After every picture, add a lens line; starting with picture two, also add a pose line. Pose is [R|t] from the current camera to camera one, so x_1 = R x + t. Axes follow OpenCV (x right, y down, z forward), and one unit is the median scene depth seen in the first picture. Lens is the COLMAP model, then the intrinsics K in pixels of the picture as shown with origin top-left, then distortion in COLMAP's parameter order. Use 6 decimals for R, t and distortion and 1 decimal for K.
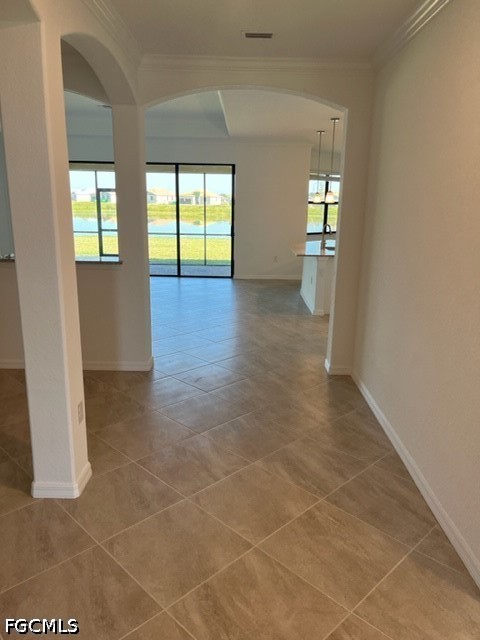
lens RADIAL K [[487.6, 0, 240.0], [0, 487.6, 320.0], [0, 0, 1]] dist [0.046352, 0.000336]
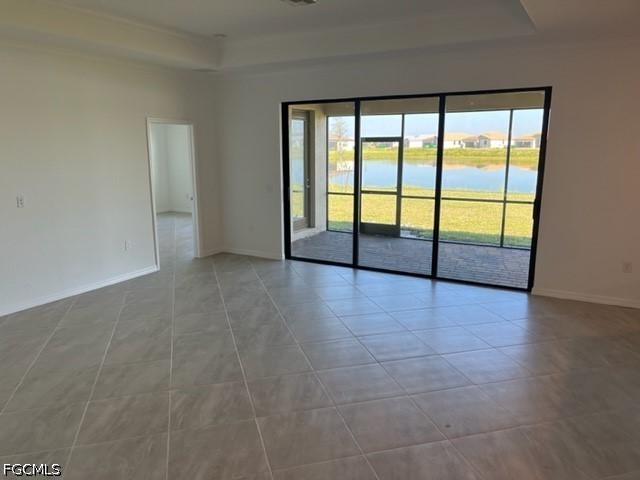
lens RADIAL K [[487.6, 0, 320.0], [0, 487.6, 240.0], [0, 0, 1]] dist [0.046352, 0.000336]
pose [[0.877882, 0.075647, -0.472864, 0.026460], [-0.098364, 0.994874, -0.023460, -0.083537], [0.468665, 0.067108, 0.880823, 0.305133]]
